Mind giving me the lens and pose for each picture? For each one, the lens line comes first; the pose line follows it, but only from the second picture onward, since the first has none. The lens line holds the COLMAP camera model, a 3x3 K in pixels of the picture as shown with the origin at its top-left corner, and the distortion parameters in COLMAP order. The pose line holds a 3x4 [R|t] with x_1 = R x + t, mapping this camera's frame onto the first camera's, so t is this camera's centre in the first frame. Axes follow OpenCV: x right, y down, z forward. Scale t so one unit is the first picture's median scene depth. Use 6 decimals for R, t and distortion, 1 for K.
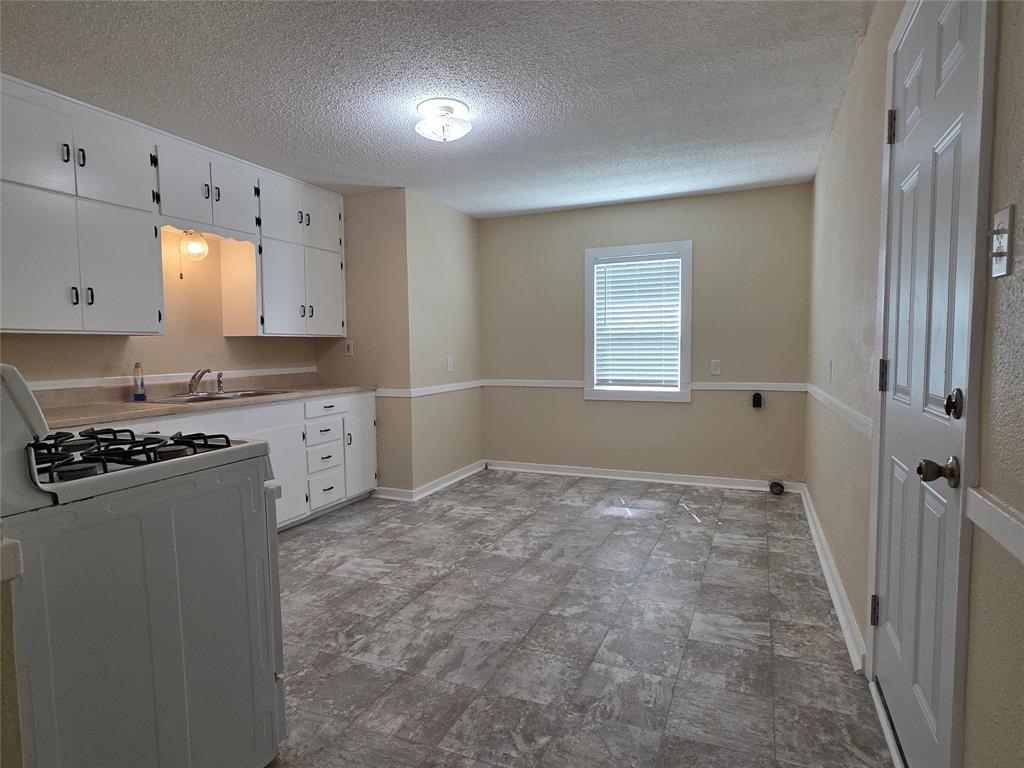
lens RADIAL K [[571.2, 0, 512.0], [0, 571.2, 384.0], [0, 0, 1]] dist [0.006624, 0.002925]
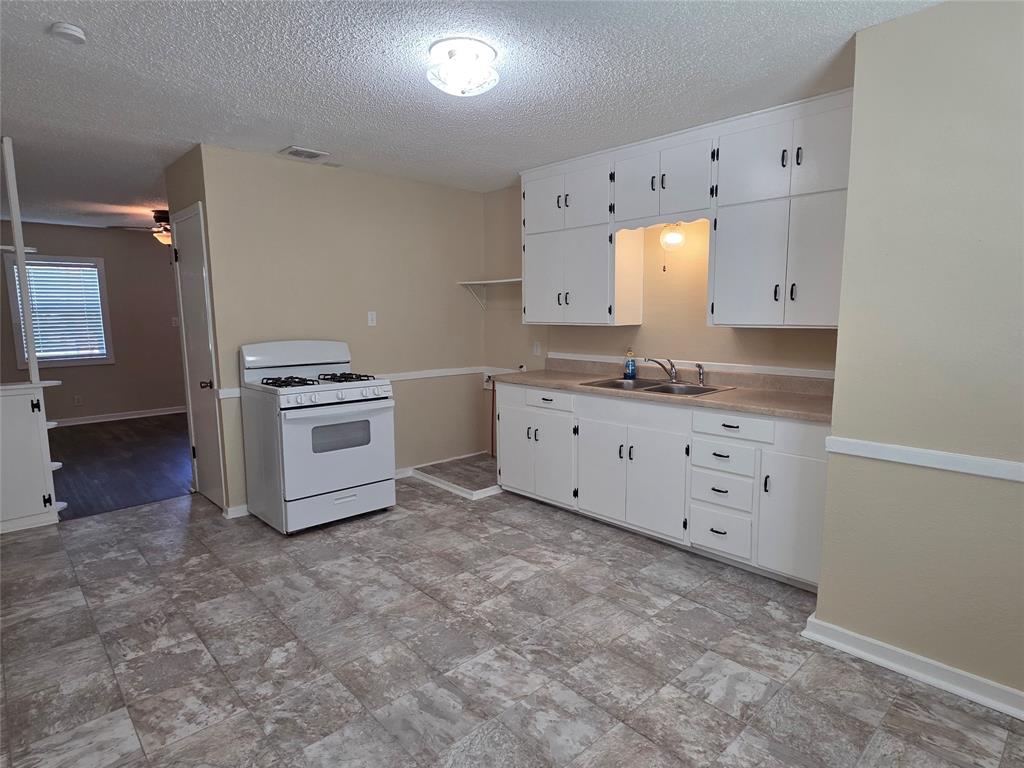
lens RADIAL K [[571.2, 0, 512.0], [0, 571.2, 384.0], [0, 0, 1]] dist [0.006624, 0.002925]
pose [[-0.399949, 0.133898, -0.906704, 0.570823], [-0.046556, 0.985026, 0.166001, -0.155551], [0.915354, 0.108605, -0.387727, 1.298930]]
